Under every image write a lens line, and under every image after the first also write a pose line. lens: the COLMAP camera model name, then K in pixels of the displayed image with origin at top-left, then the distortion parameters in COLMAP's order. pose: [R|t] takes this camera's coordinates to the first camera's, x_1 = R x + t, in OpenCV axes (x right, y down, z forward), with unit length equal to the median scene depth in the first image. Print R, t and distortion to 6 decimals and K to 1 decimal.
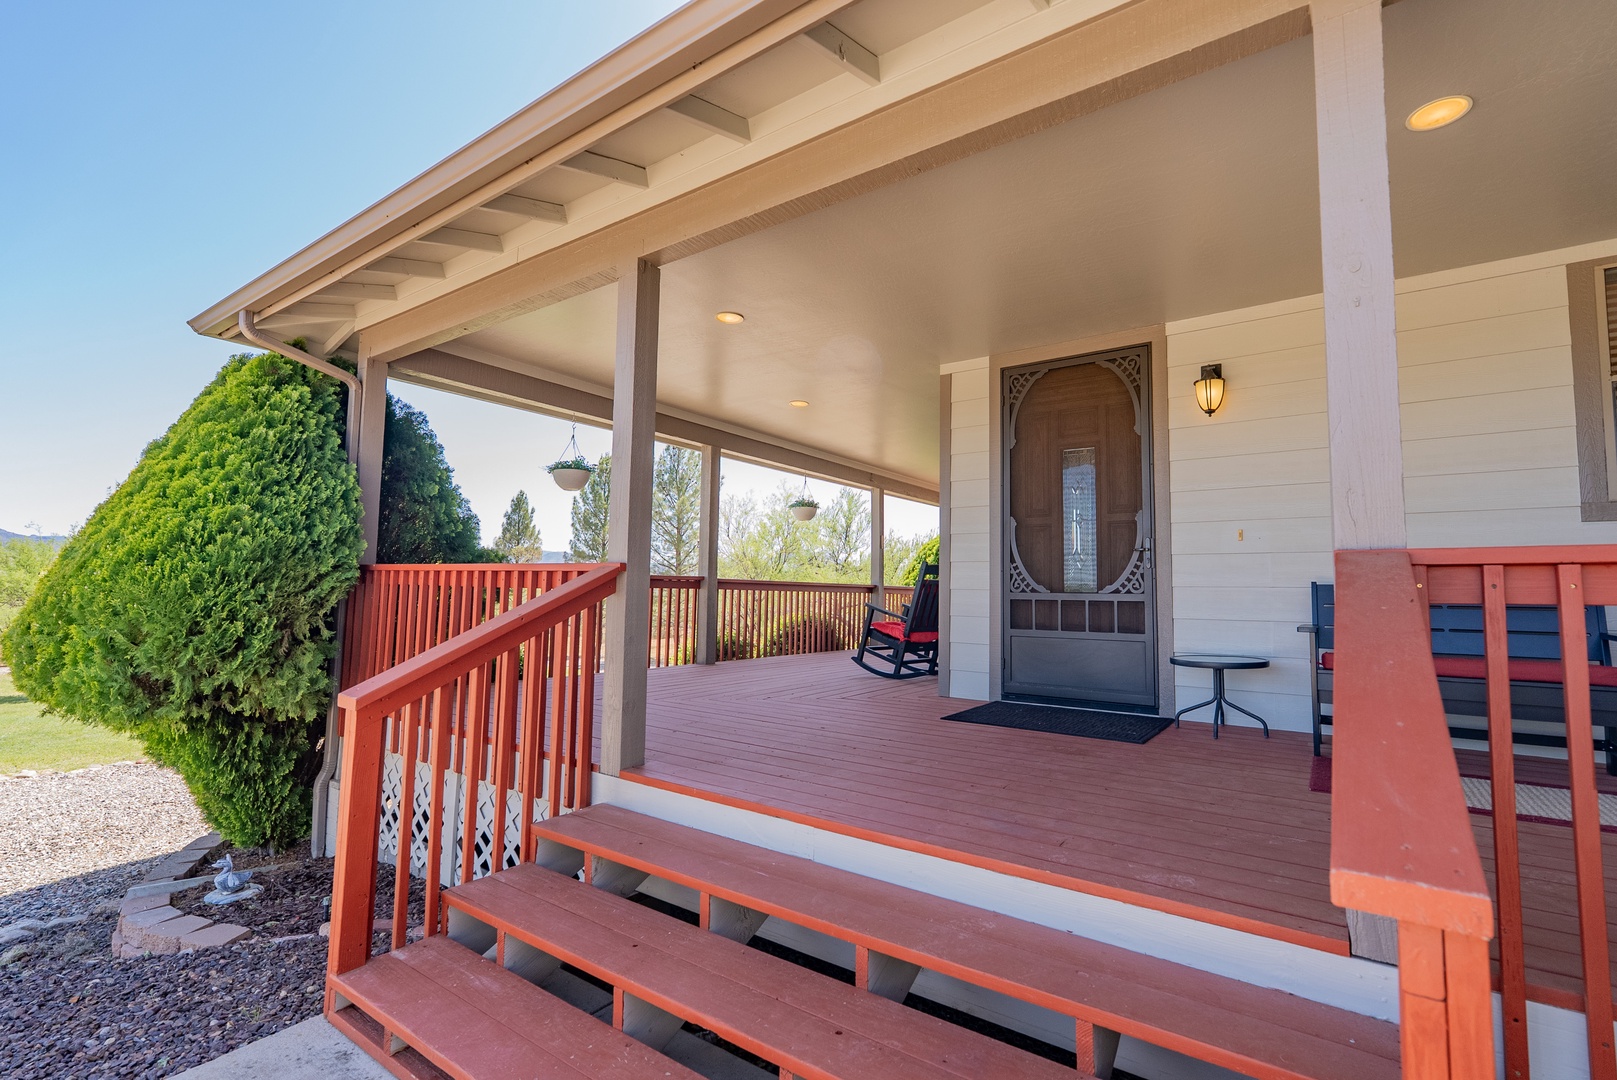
lens RADIAL K [[720.6, 0, 808.5], [0, 720.6, 540.0], [0, 0, 1]] dist [0.000897, 0.000462]
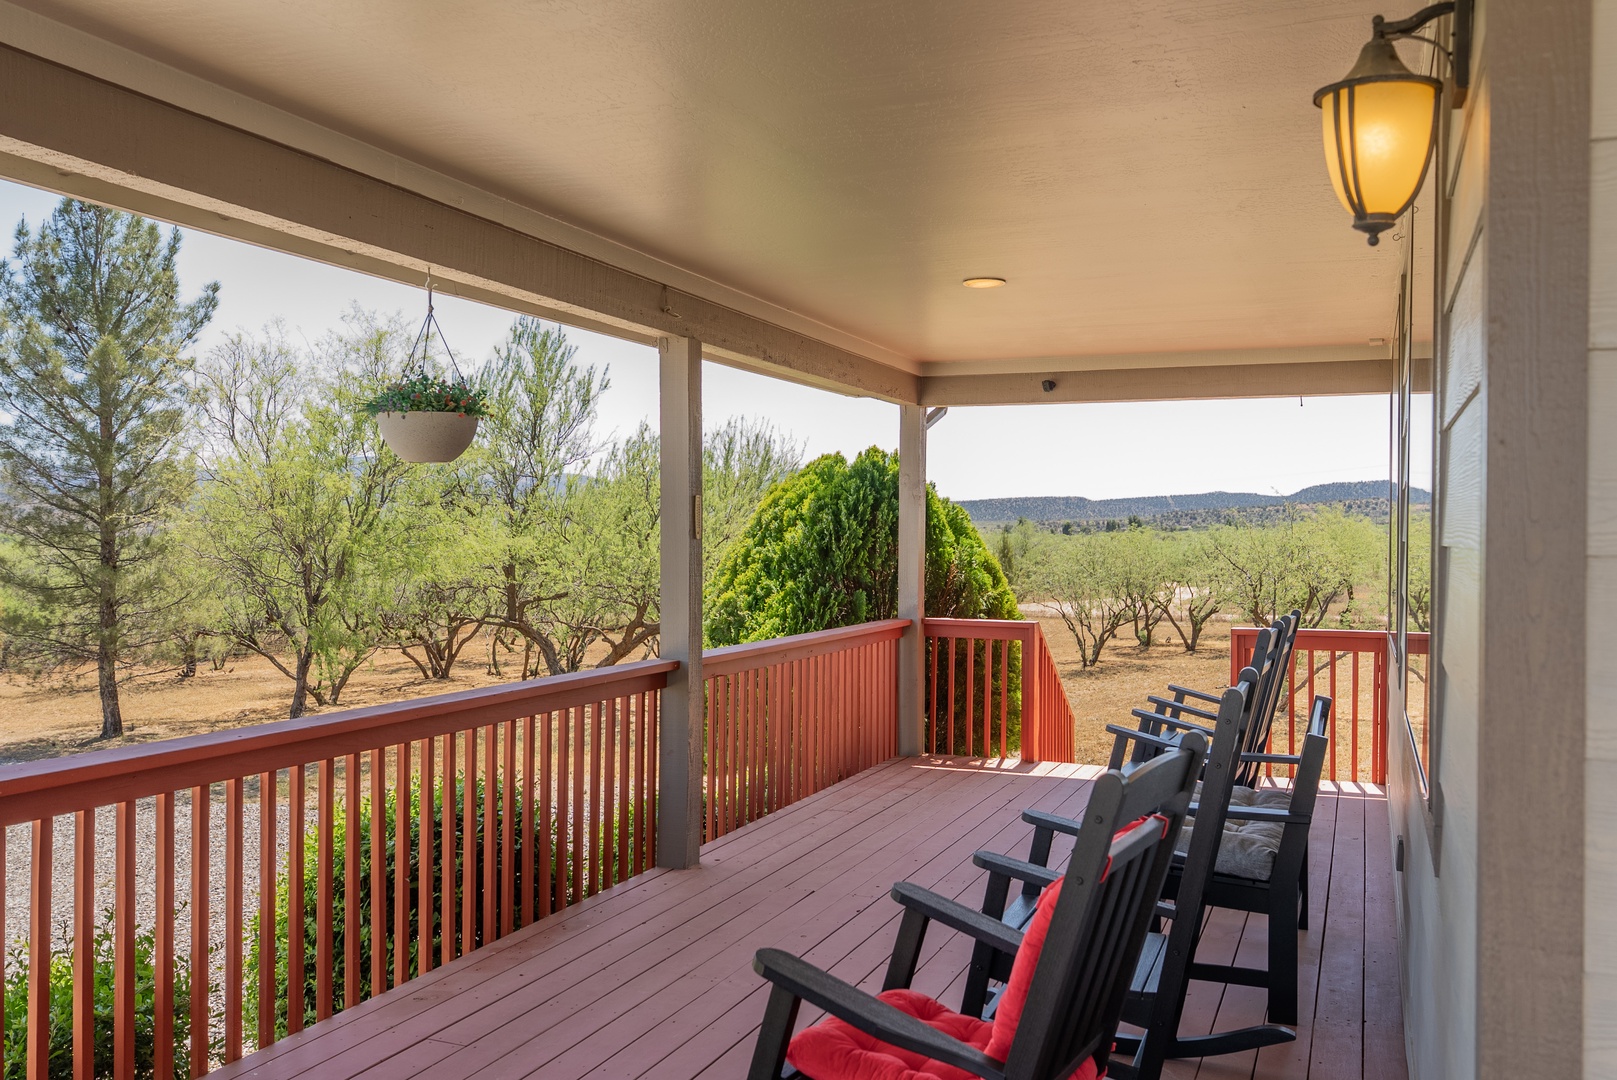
lens RADIAL K [[1386.1, 0, 808.5], [0, 1386.1, 540.0], [0, 0, 1]] dist [-0.002166, -0.000066]
pose [[0.966887, -0.012205, 0.254914, -0.000414], [-0.008736, 0.996687, 0.080857, -0.014680], [-0.255056, -0.080406, 0.963577, 0.189411]]
